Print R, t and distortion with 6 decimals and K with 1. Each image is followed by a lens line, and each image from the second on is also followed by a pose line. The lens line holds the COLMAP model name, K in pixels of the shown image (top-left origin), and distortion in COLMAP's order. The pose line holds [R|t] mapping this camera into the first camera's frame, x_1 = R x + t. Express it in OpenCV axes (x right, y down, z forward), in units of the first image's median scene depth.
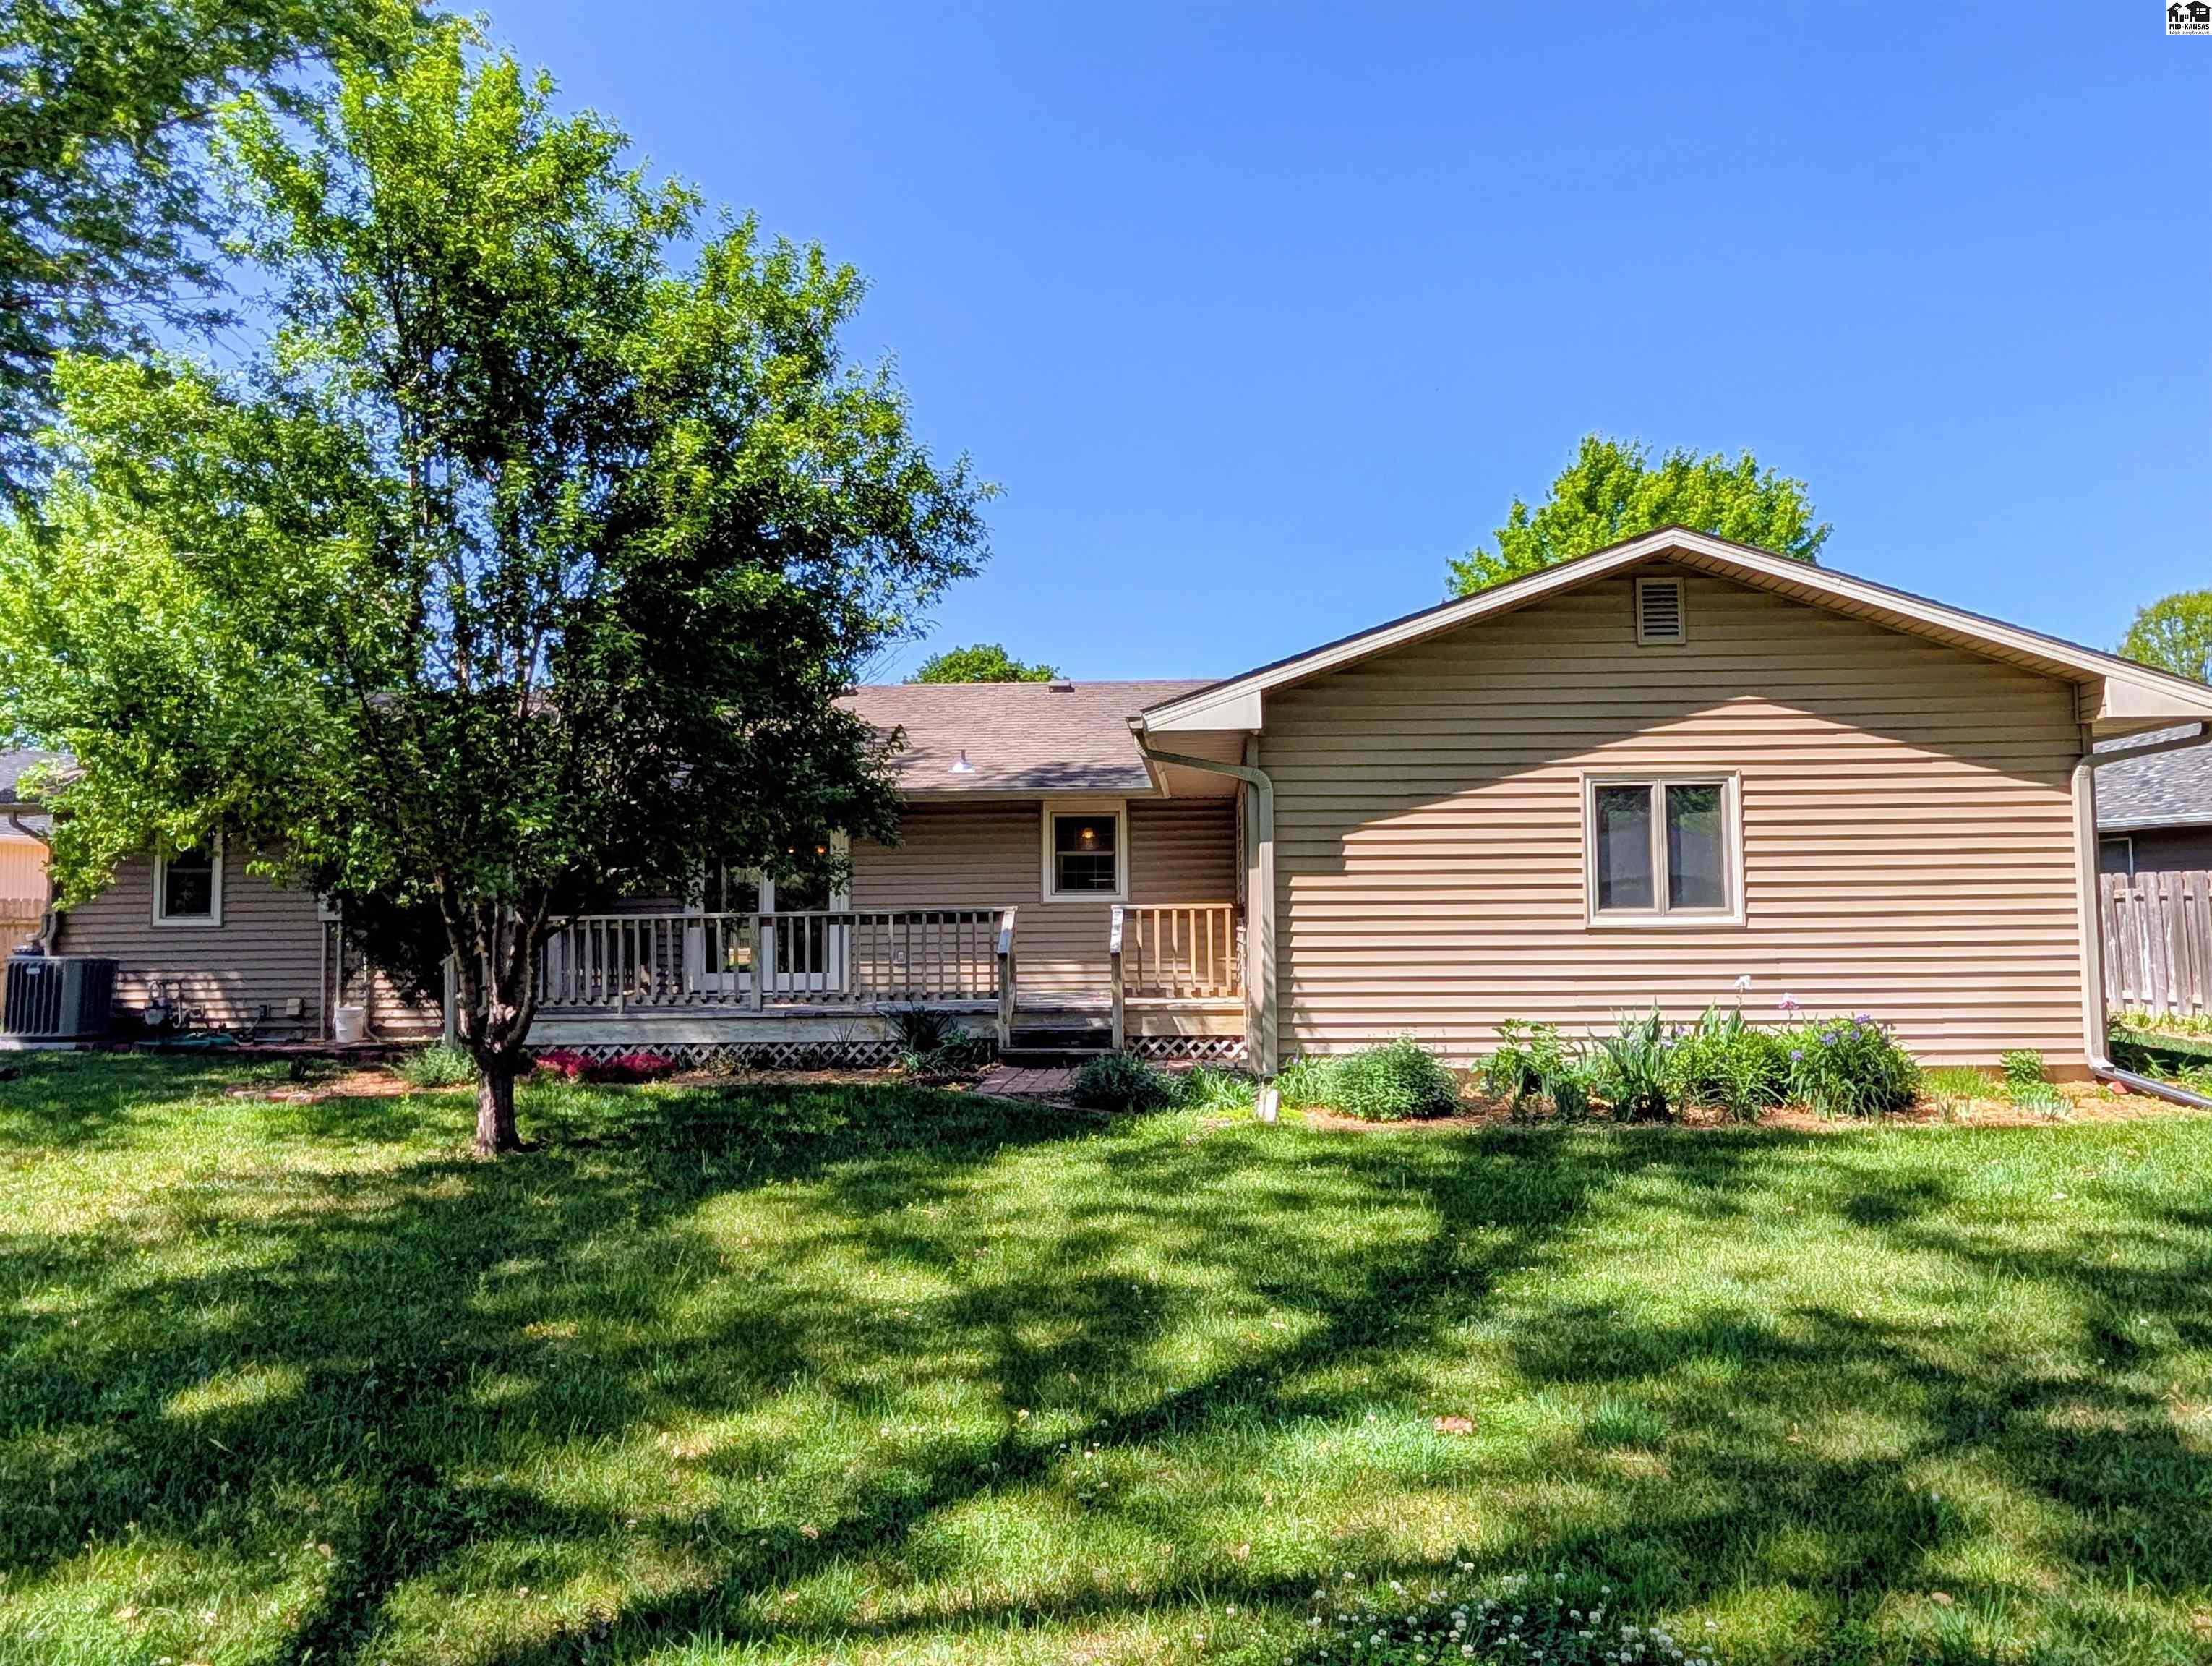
lens RADIAL K [[1364.4, 0, 1111.9], [0, 1364.4, 837.5], [0, 0, 1]] dist [-0.005285, -0.001397]
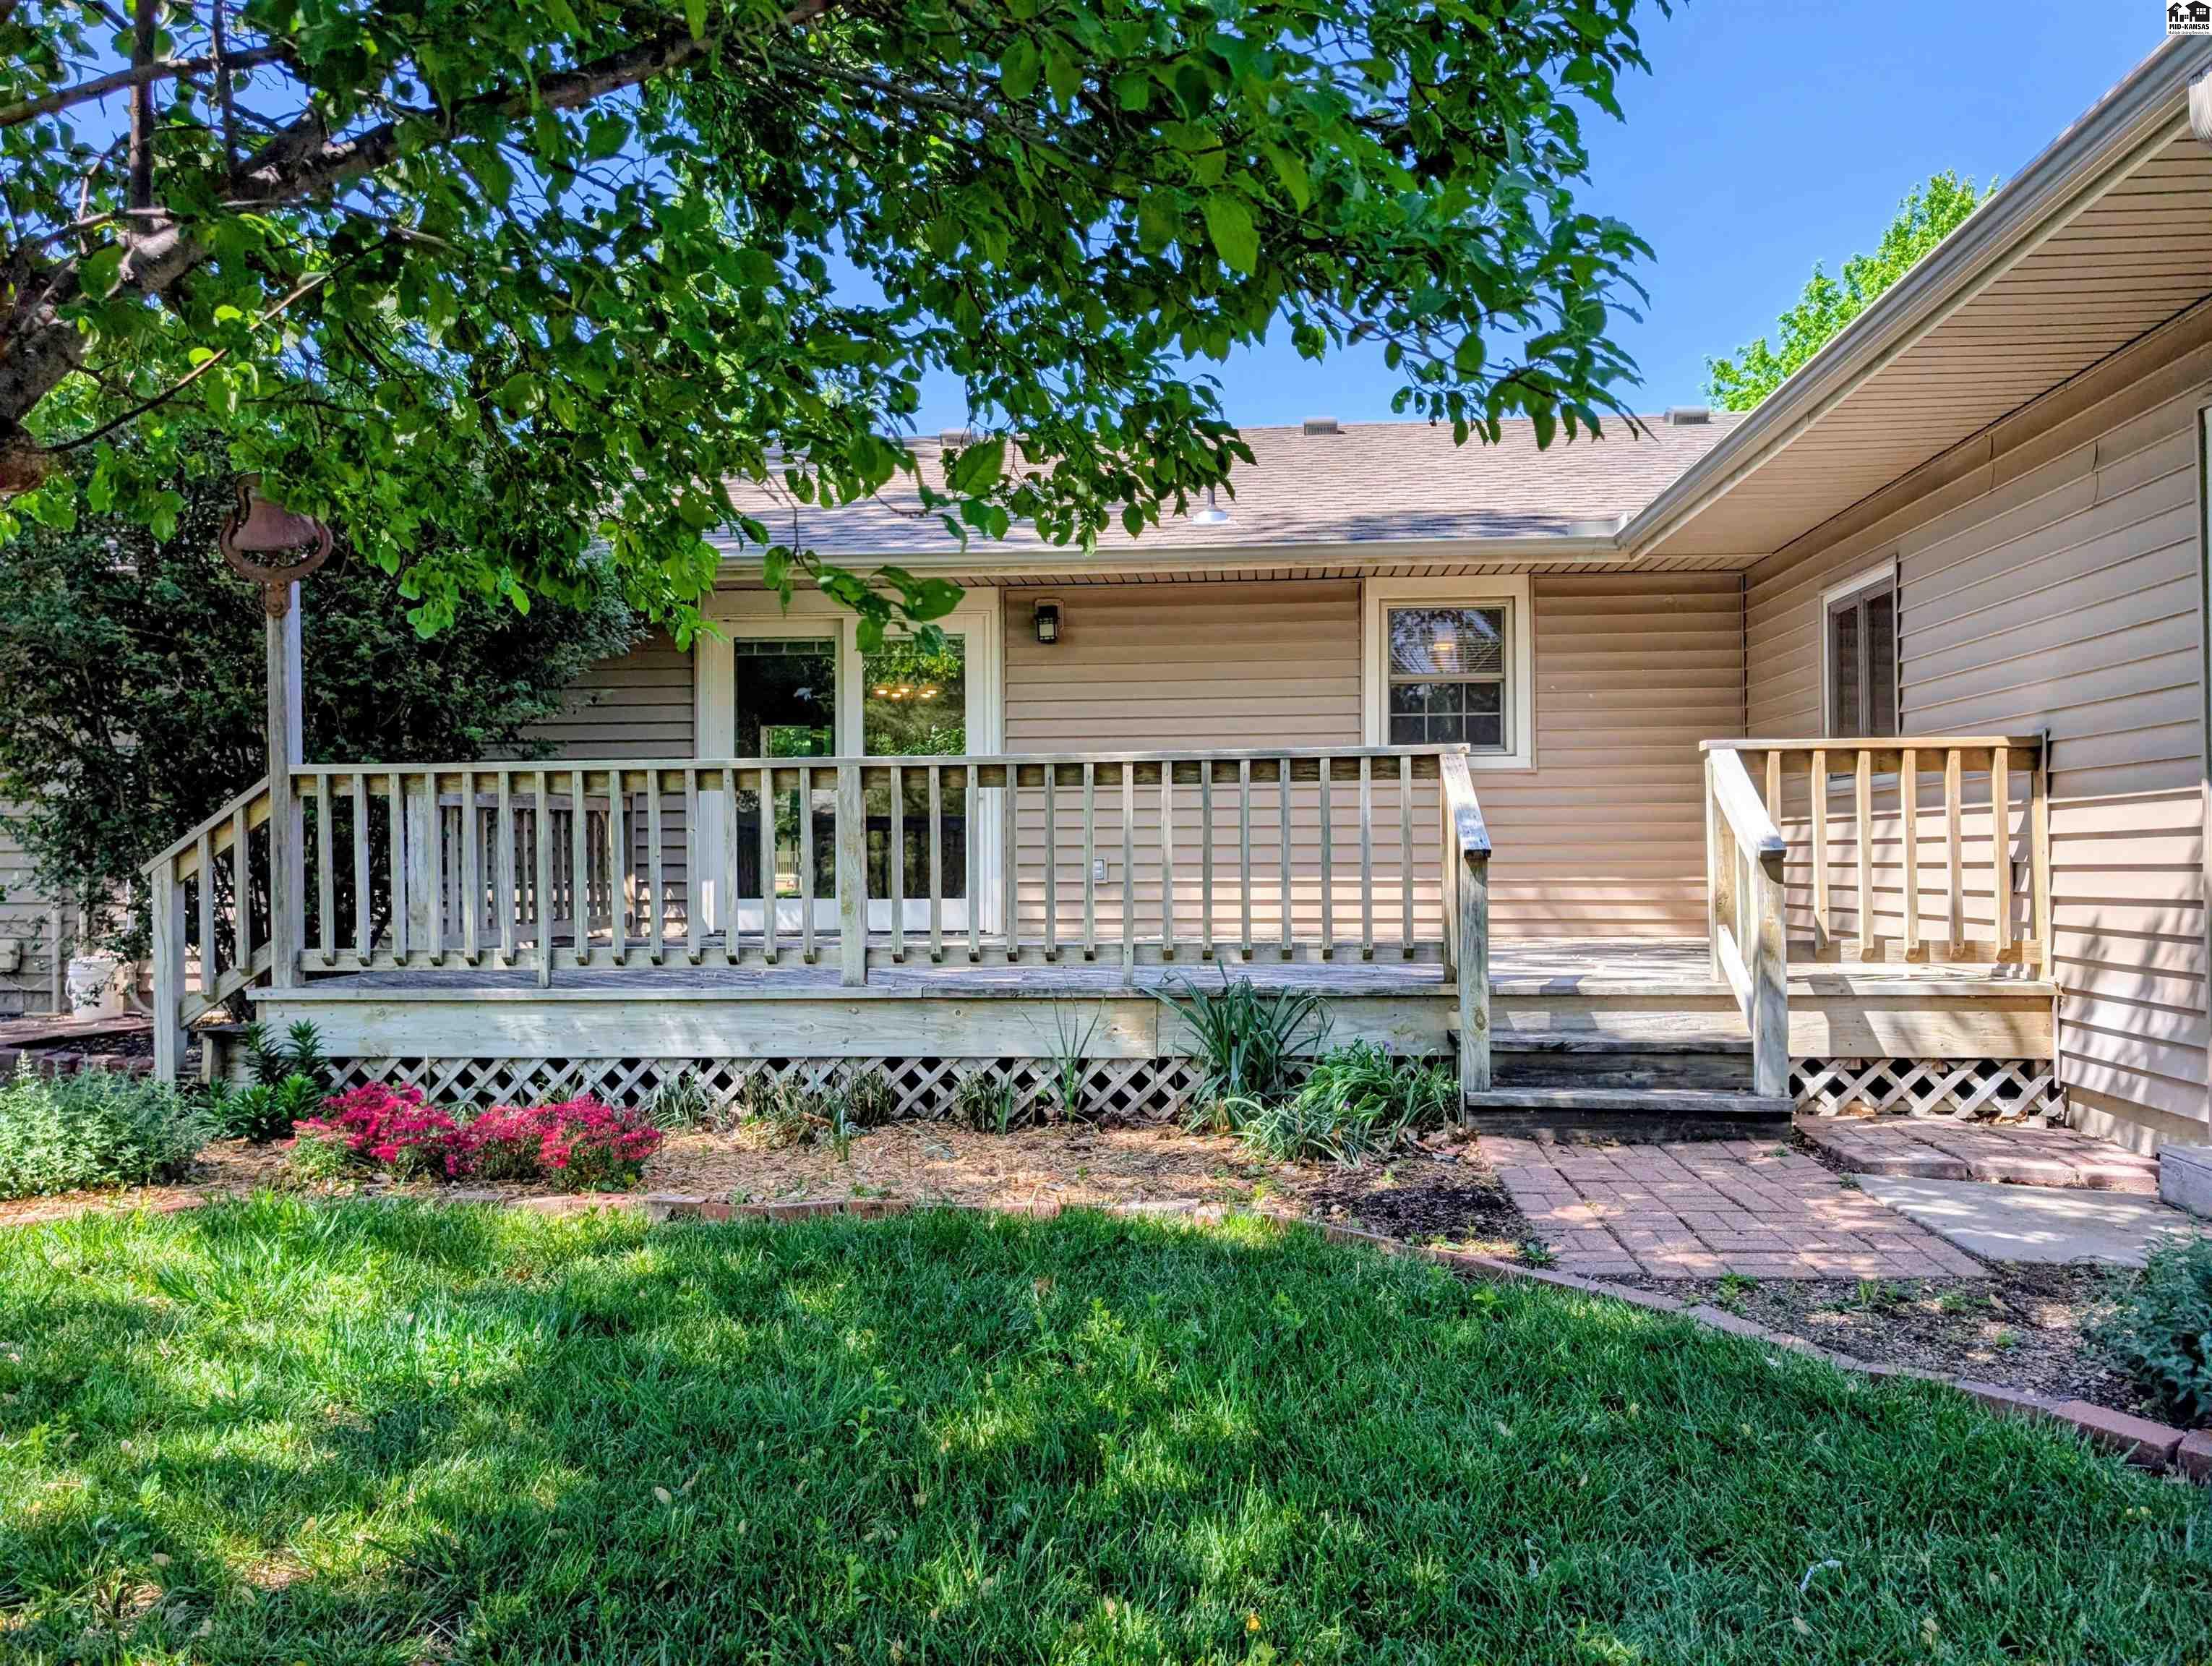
lens RADIAL K [[1597.3, 0, 1104.0], [0, 1597.3, 838.0], [0, 0, 1]] dist [0.006180, 0.000212]
pose [[0.997983, 0.005501, -0.063237, -0.150497], [-0.001910, 0.998389, 0.056714, 0.052790], [0.063448, -0.056479, 0.996386, 0.506199]]
